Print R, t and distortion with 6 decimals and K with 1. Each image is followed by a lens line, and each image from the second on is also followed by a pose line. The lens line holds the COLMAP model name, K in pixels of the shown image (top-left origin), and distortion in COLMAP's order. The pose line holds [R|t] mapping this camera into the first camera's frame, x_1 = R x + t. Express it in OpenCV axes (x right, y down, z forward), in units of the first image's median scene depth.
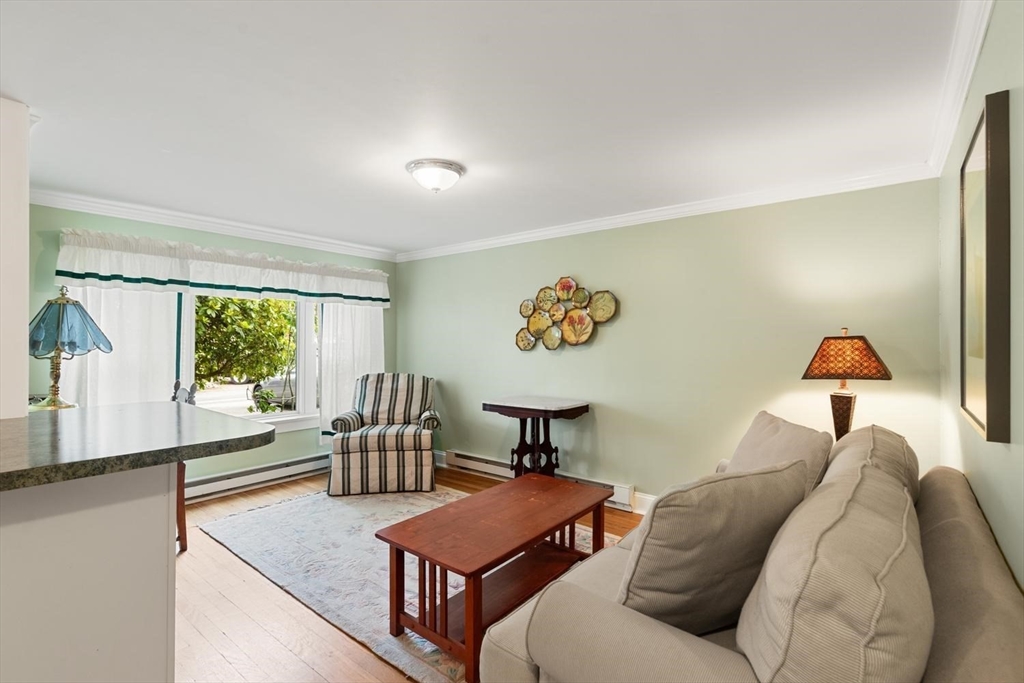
lens RADIAL K [[476.9, 0, 507.1], [0, 476.9, 336.2], [0, 0, 1]] dist [0.016834, -0.000087]
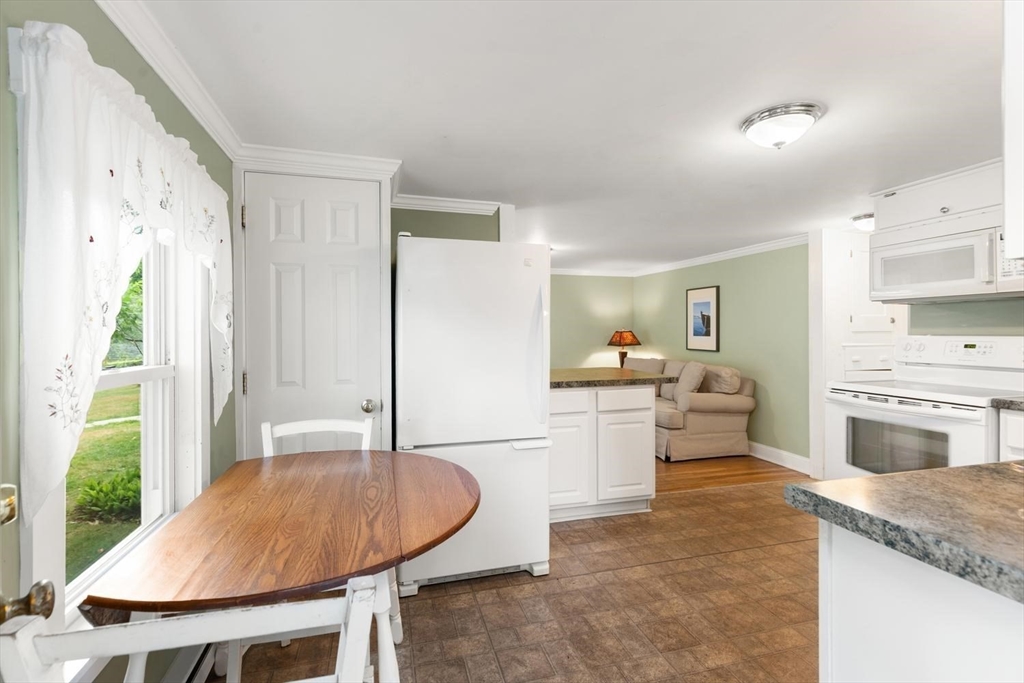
lens RADIAL K [[461.6, 0, 510.4], [0, 461.6, 327.8], [0, 0, 1]] dist [0.001014, -0.000239]
pose [[0.582255, -0.000194, 0.813006, -1.469586], [-0.002033, 0.999996, 0.001694, -0.016673], [-0.813004, -0.002639, 0.582253, -0.027392]]
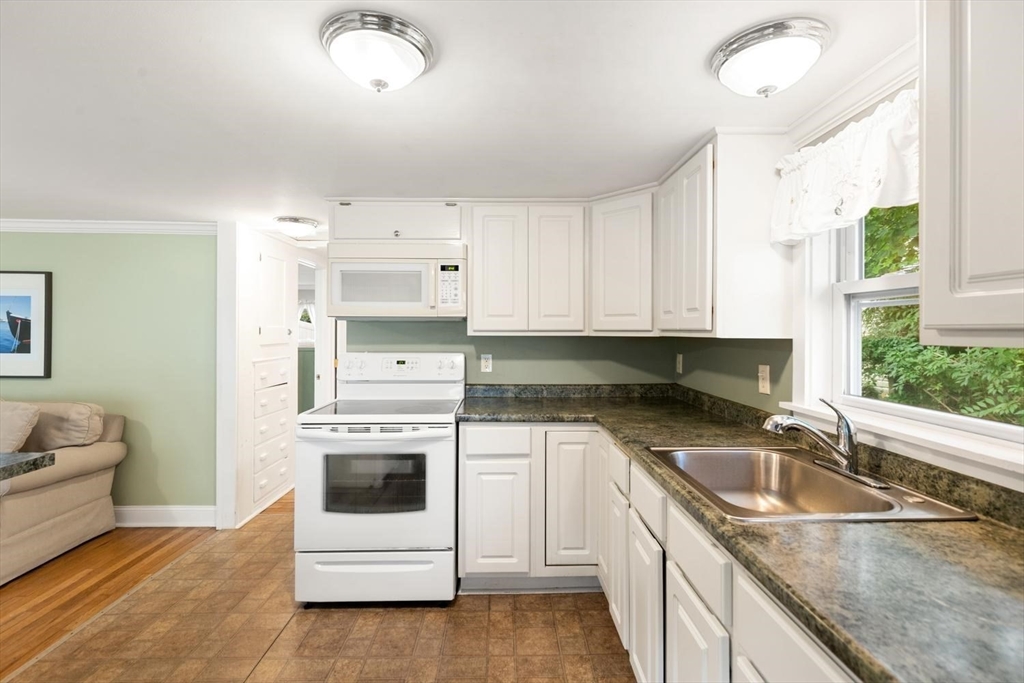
lens RADIAL K [[461.6, 0, 510.4], [0, 461.6, 327.8], [0, 0, 1]] dist [0.001014, -0.000239]
pose [[-0.643086, -0.004321, 0.765782, -1.137146], [-0.013990, 0.999883, -0.006107, -0.050165], [-0.765666, -0.014641, -0.643072, 0.209827]]
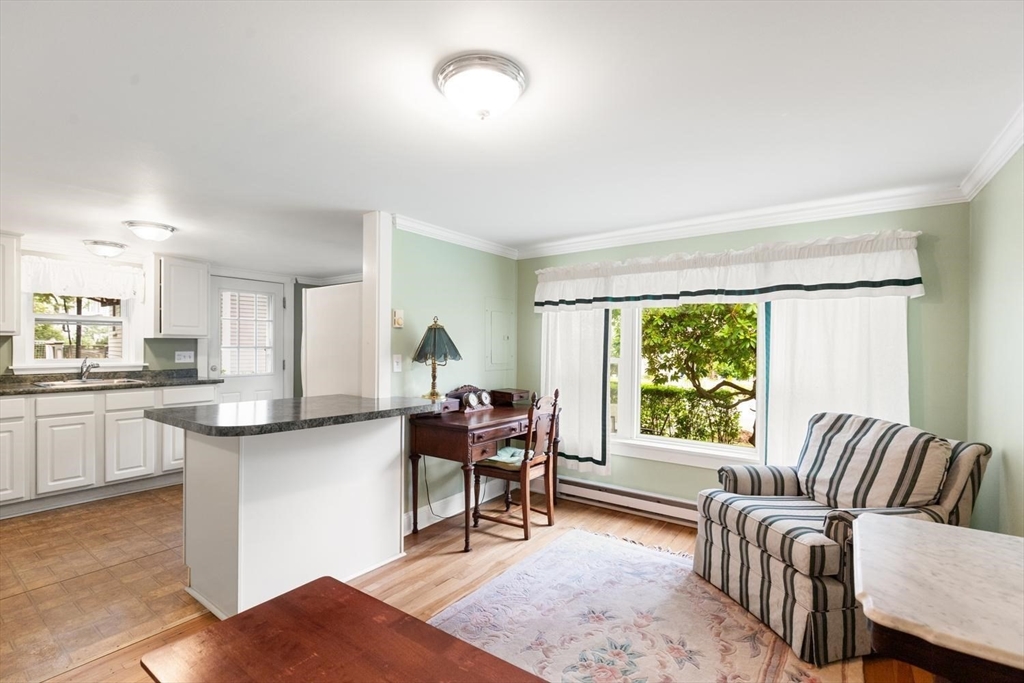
lens RADIAL K [[465.5, 0, 513.1], [0, 465.5, 349.8], [0, 0, 1]] dist [0.001563, 0.000057]
pose [[0.060061, 0.002276, -0.998192, 0.372066], [0.002668, 0.999993, 0.002440, -0.002695], [0.998191, -0.002810, 0.060054, 0.807845]]
